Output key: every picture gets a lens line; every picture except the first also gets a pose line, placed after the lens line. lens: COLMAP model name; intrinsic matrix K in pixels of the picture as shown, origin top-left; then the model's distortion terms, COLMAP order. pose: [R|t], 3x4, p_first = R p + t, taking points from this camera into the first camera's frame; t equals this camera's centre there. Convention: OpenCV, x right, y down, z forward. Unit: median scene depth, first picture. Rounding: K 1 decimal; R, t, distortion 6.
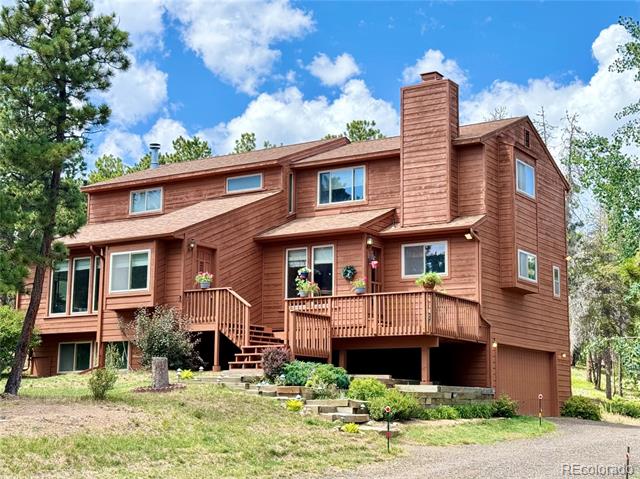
lens RADIAL K [[1007.0, 0, 320.0], [0, 1007.0, 239.5], [0, 0, 1]] dist [0.338463, 0.053421]
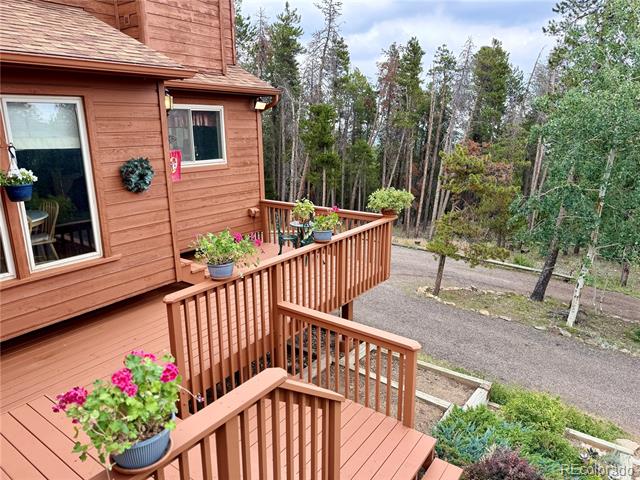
lens RADIAL K [[443.7, 0, 320.0], [0, 443.7, 240.0], [0, 0, 1]] dist [0.000048, -0.000301]
pose [[0.044161, -0.267817, 0.962457, -0.152040], [-0.168760, 0.947552, 0.271412, -0.004571], [-0.984667, -0.174410, -0.003351, 0.913443]]
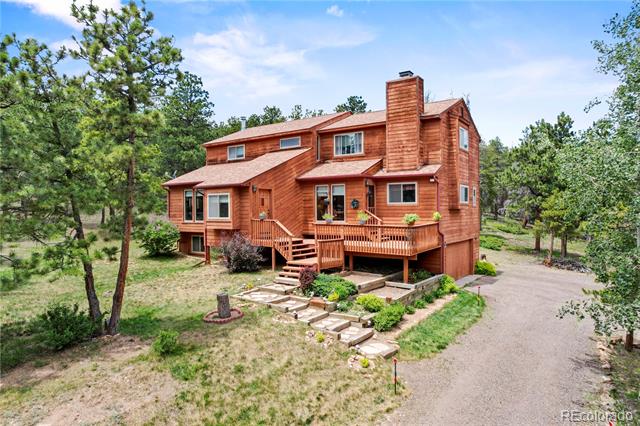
lens RADIAL K [[408.5, 0, 320.0], [0, 408.5, 213.0], [0, 0, 1]] dist [-0.002139, -0.000431]
pose [[0.999120, -0.017017, -0.038334, -0.001567], [0.023311, 0.985125, 0.170248, -0.061333], [0.034867, -0.170992, 0.984655, 0.353470]]
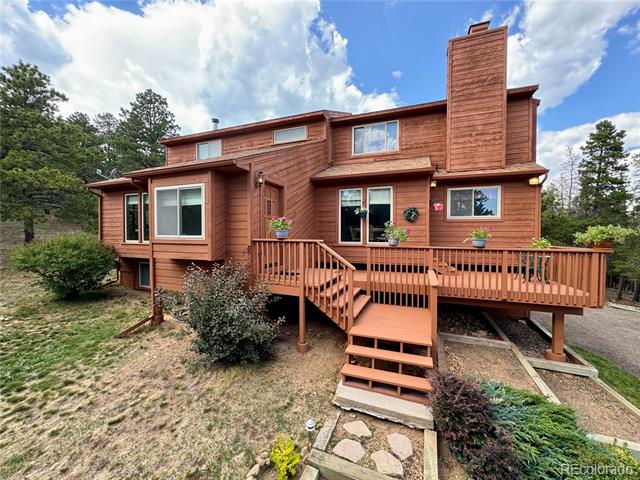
lens RADIAL K [[254.0, 0, 320.0], [0, 254.0, 240.0], [0, 0, 1]] dist [0.001088, 0.000110]
pose [[0.979636, -0.011206, 0.200470, -0.115076], [-0.027262, 0.981770, 0.188105, 0.012500], [-0.198924, -0.189740, 0.961472, 0.755751]]
